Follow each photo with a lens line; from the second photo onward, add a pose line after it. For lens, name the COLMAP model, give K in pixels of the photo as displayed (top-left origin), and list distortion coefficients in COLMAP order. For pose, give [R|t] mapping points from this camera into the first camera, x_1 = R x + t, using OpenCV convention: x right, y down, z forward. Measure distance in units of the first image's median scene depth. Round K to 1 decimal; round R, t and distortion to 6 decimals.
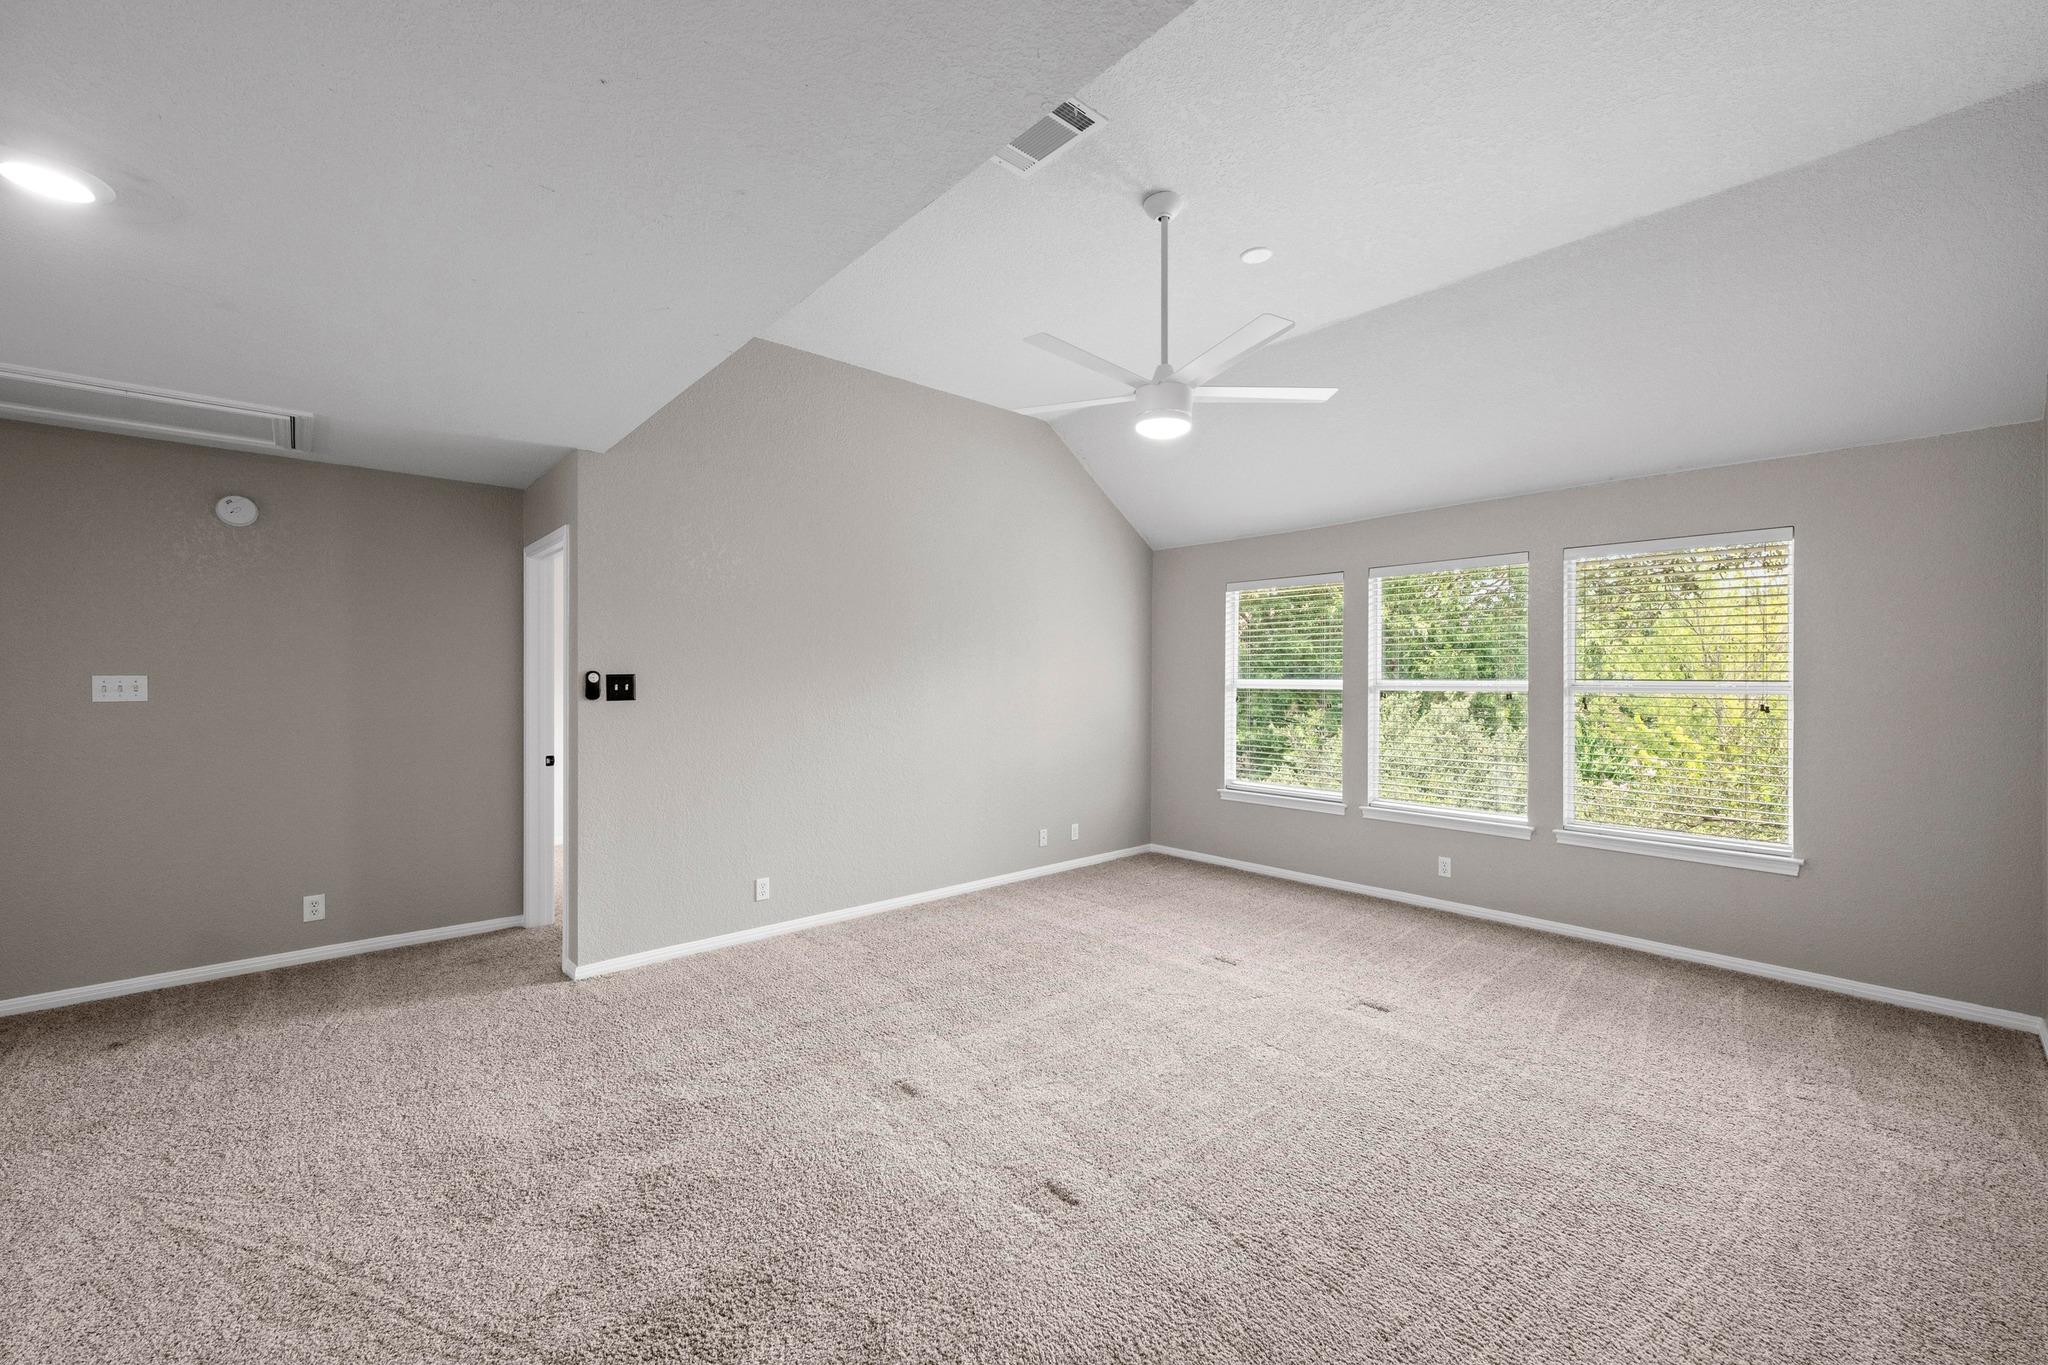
lens RADIAL K [[806.3, 0, 1019.1], [0, 806.3, 676.8], [0, 0, 1]] dist [-0.003240, -0.000106]
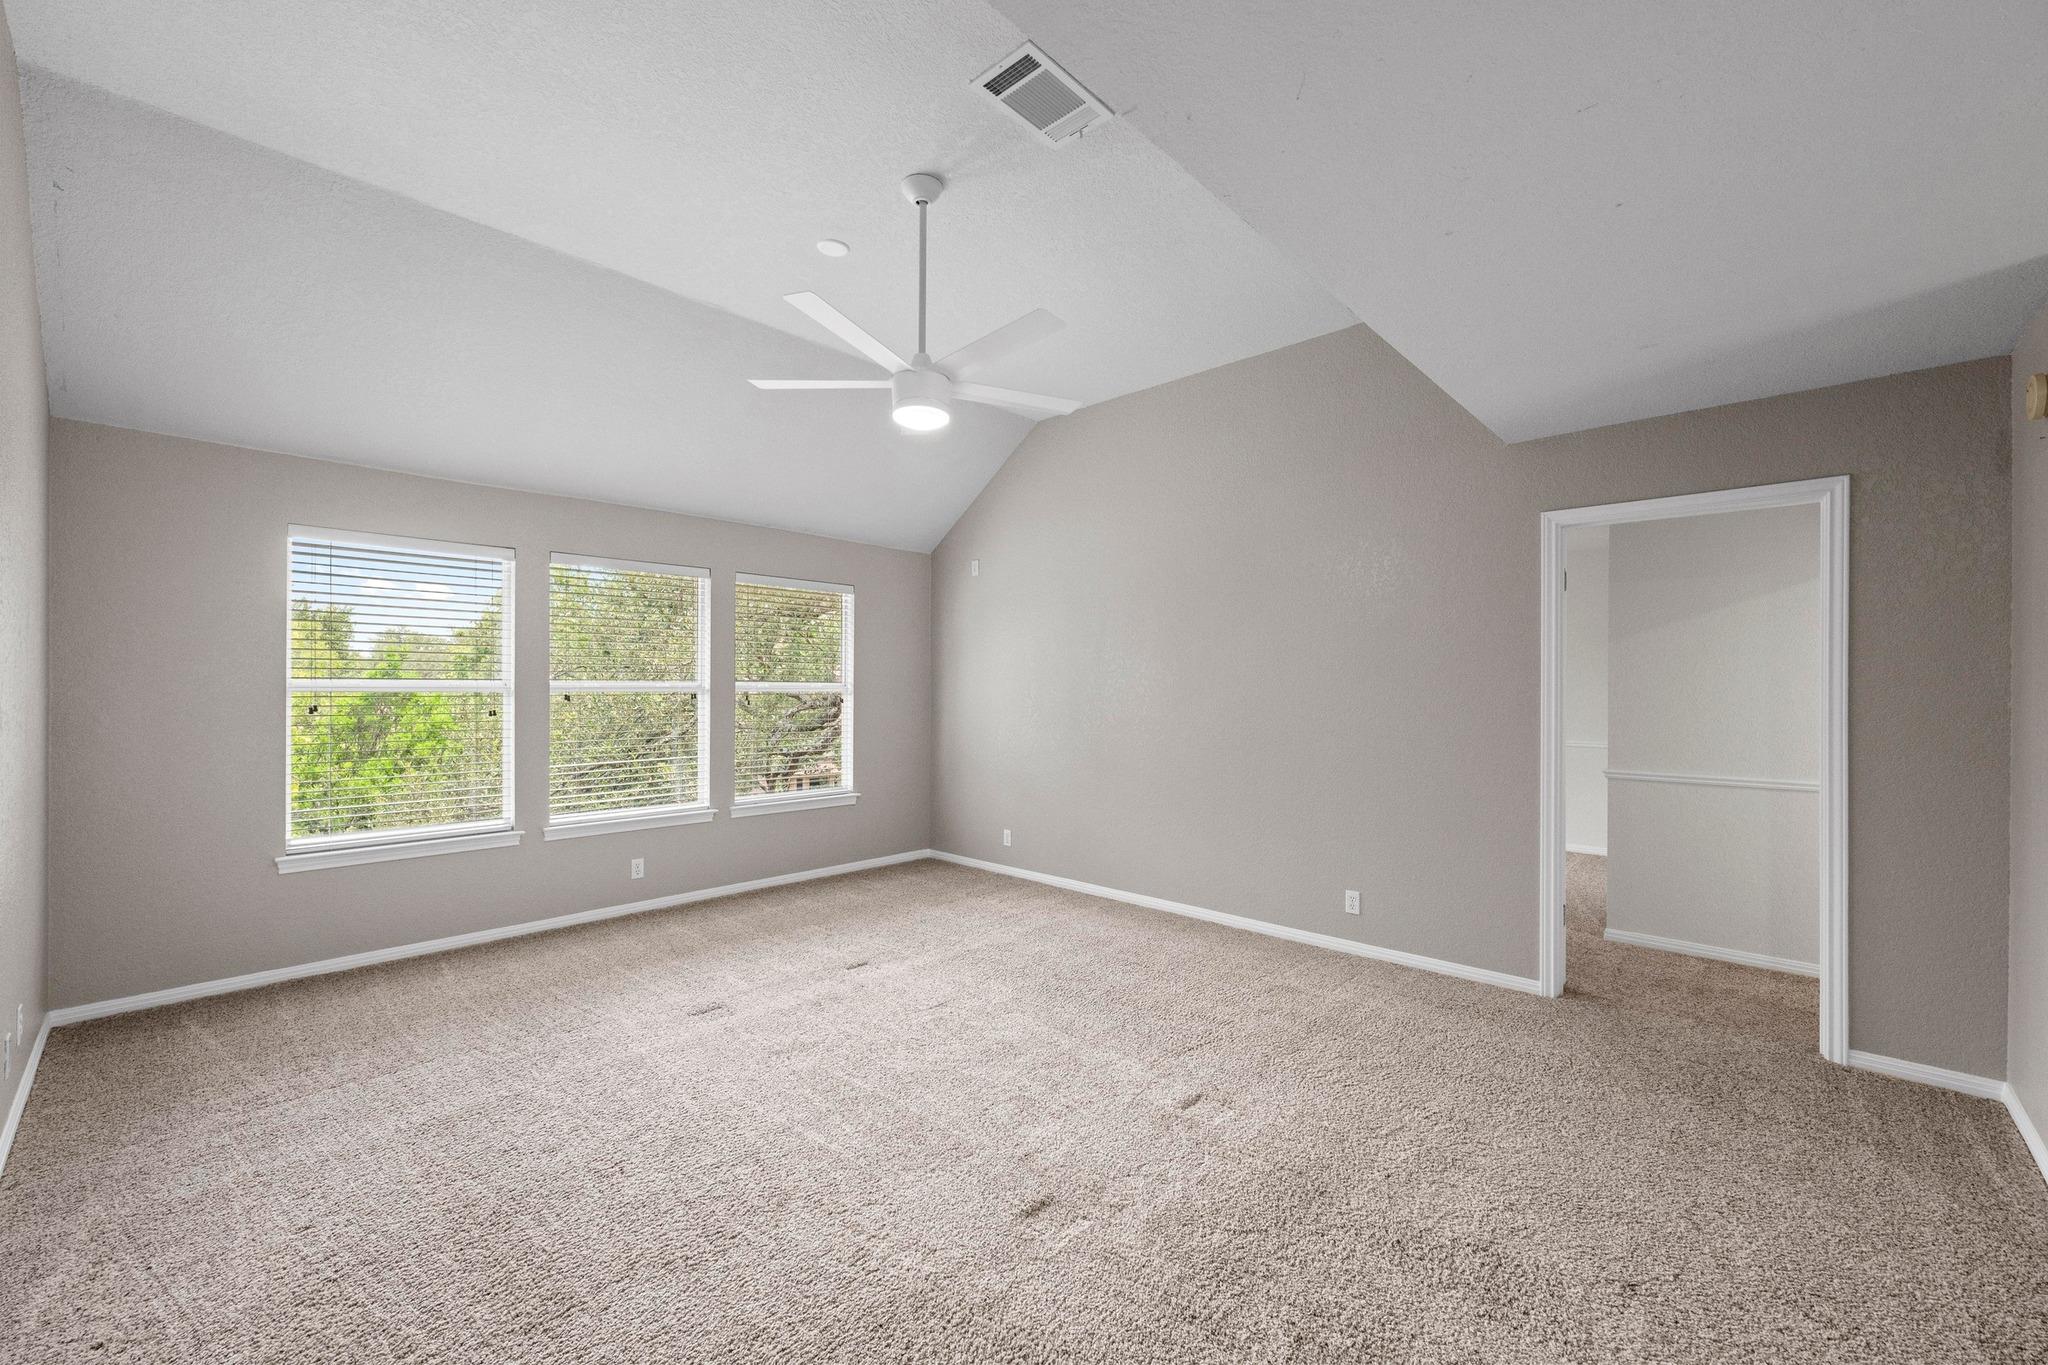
lens RADIAL K [[806.3, 0, 1022.3], [0, 806.3, 686.5], [0, 0, 1]] dist [-0.003240, -0.000106]
pose [[-0.079391, -0.000536, 0.996843, -0.561483], [-0.002661, 0.999996, 0.000326, 0.010125], [-0.996840, -0.002627, -0.079392, 0.674593]]
